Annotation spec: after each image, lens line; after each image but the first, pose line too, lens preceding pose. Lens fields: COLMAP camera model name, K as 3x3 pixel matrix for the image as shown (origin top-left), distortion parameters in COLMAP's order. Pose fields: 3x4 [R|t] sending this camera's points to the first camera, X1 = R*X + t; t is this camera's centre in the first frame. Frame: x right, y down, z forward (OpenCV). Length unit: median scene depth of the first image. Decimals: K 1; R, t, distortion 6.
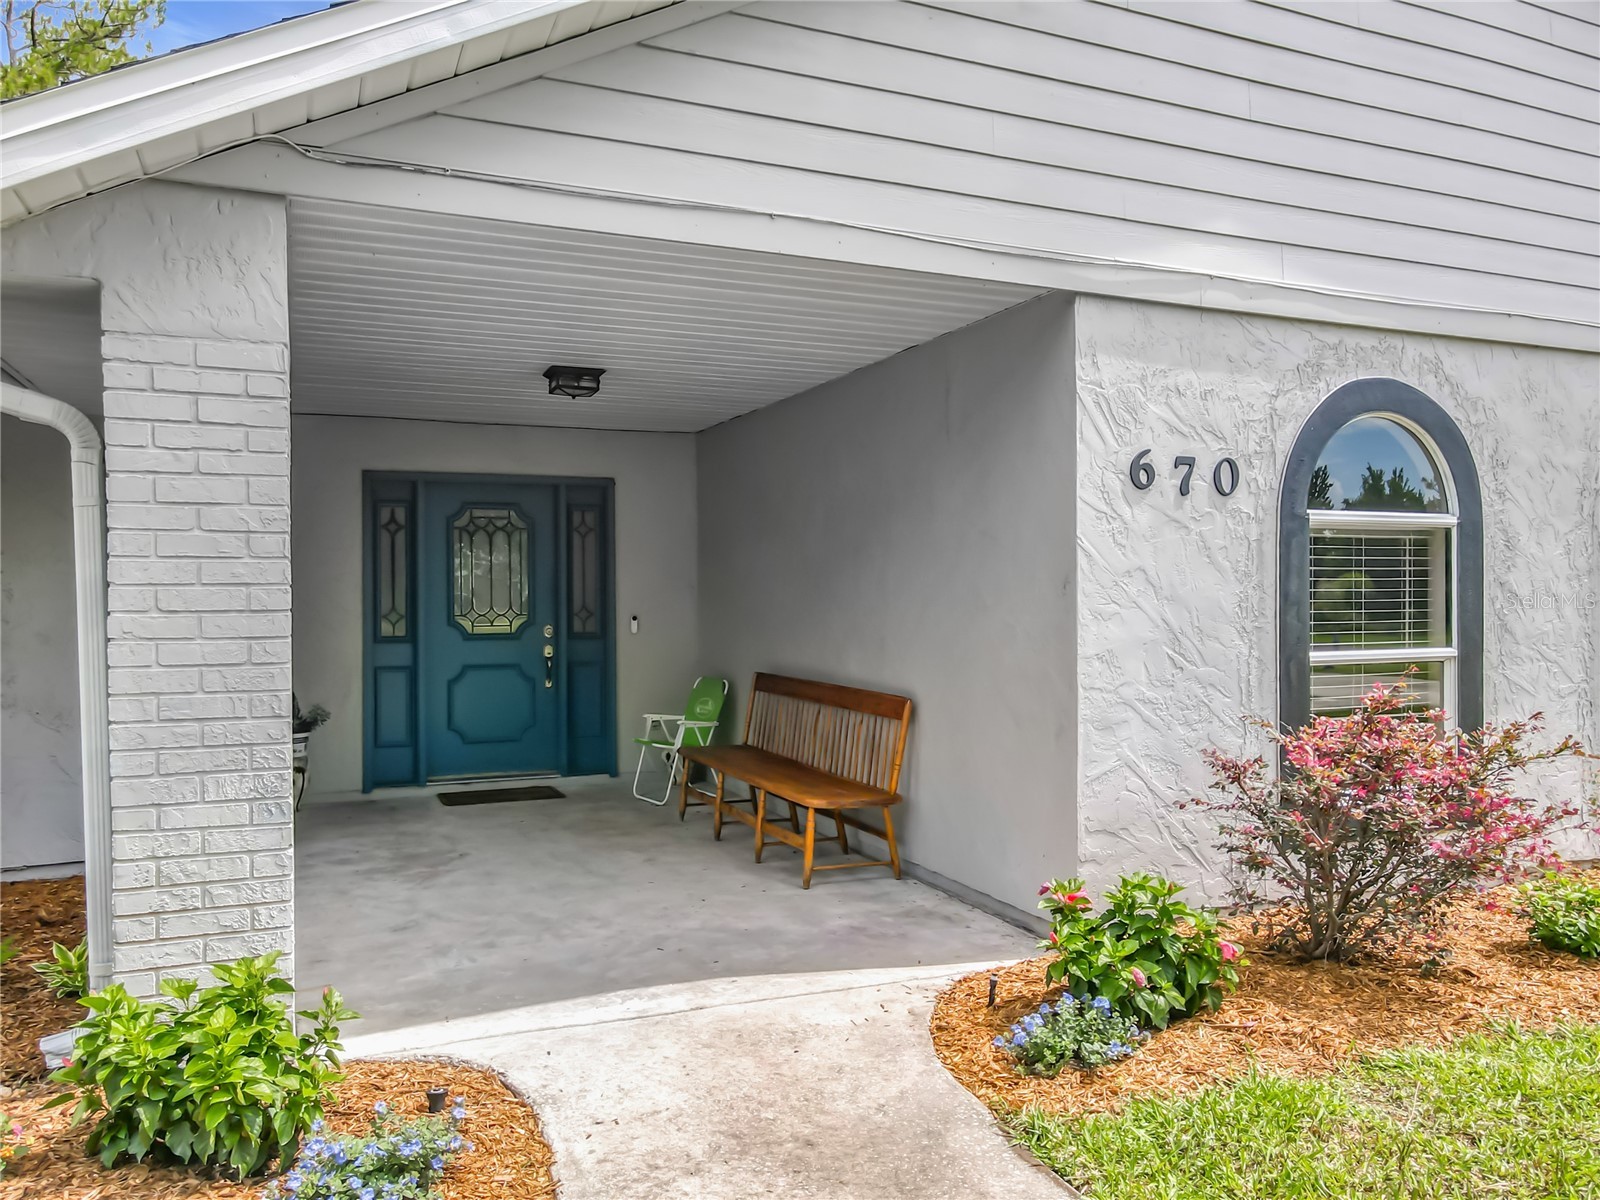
lens RADIAL K [[1174.0, 0, 821.2], [0, 1174.0, 617.2], [0, 0, 1]] dist [0.007253, 0.004281]
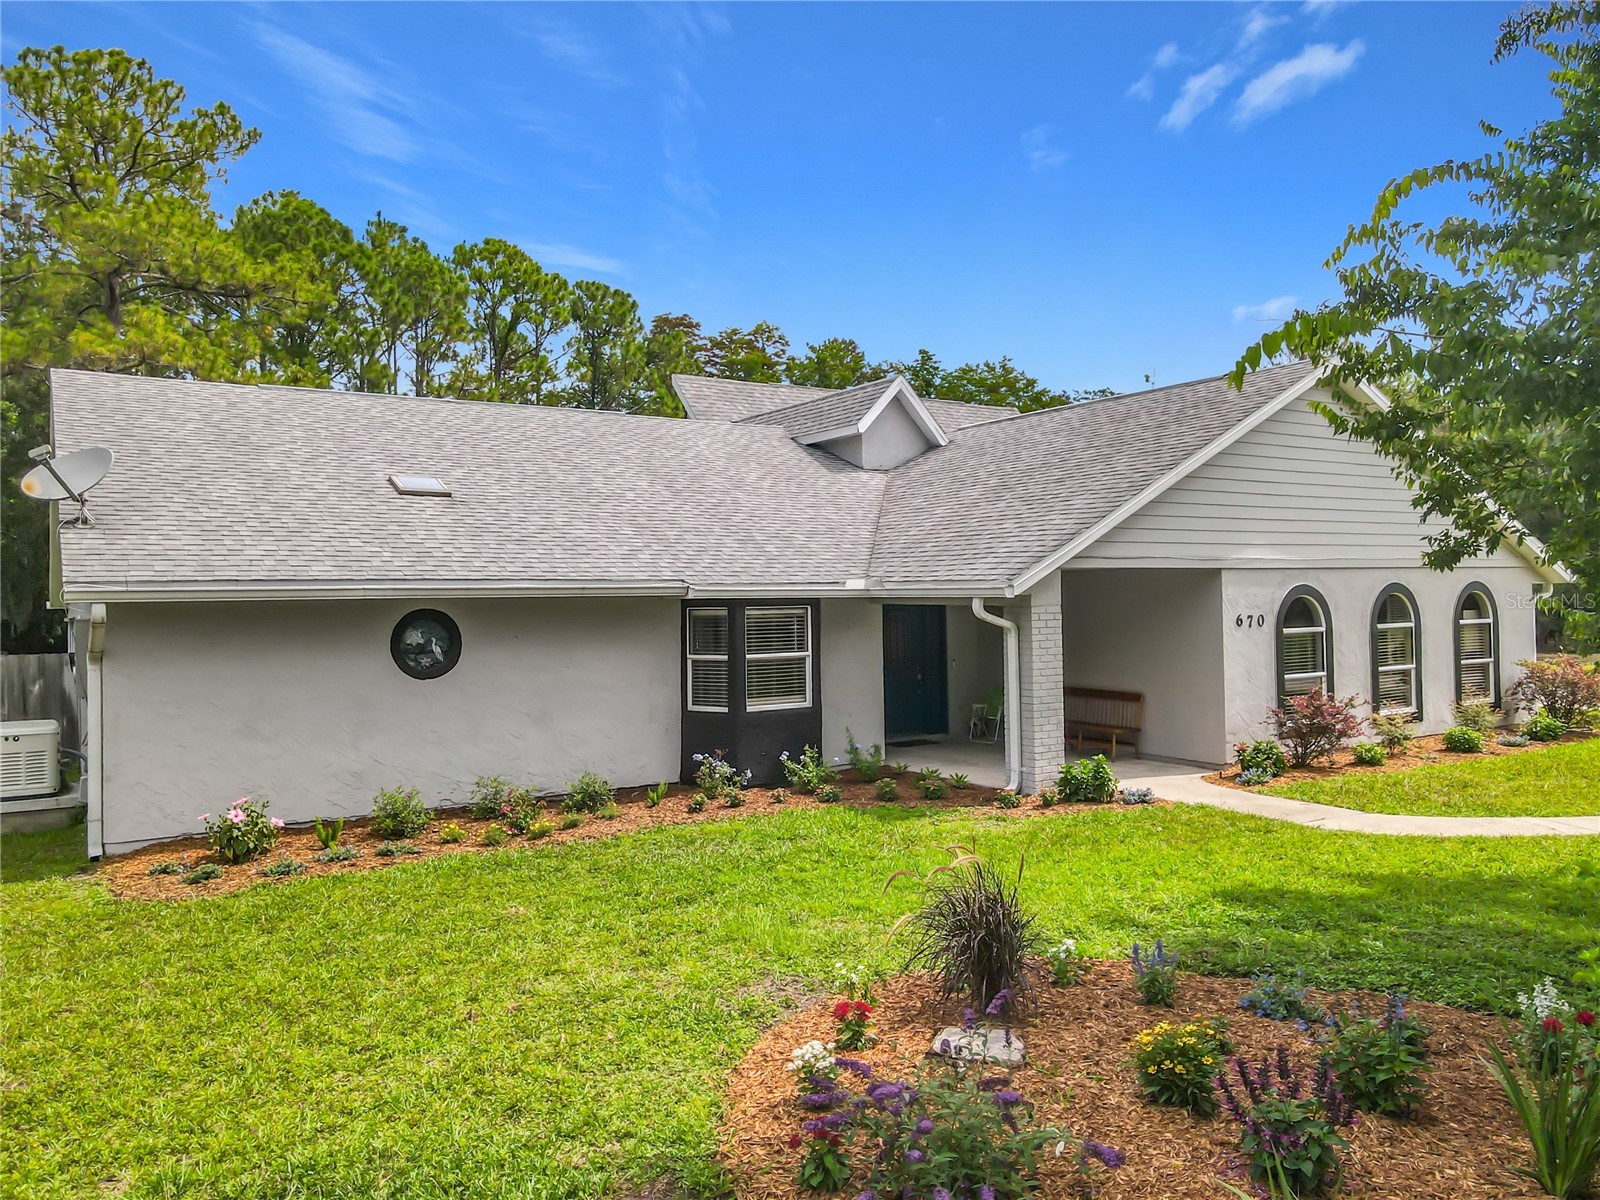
lens RADIAL K [[1150.7, 0, 800.0], [0, 1150.7, 600.0], [0, 0, 1]] dist [0.004545, 0.004645]
pose [[0.989583, -0.012792, 0.143392, -1.351217], [0.015233, 0.999757, -0.015937, -0.148361], [-0.143154, 0.017956, 0.989538, -1.921326]]
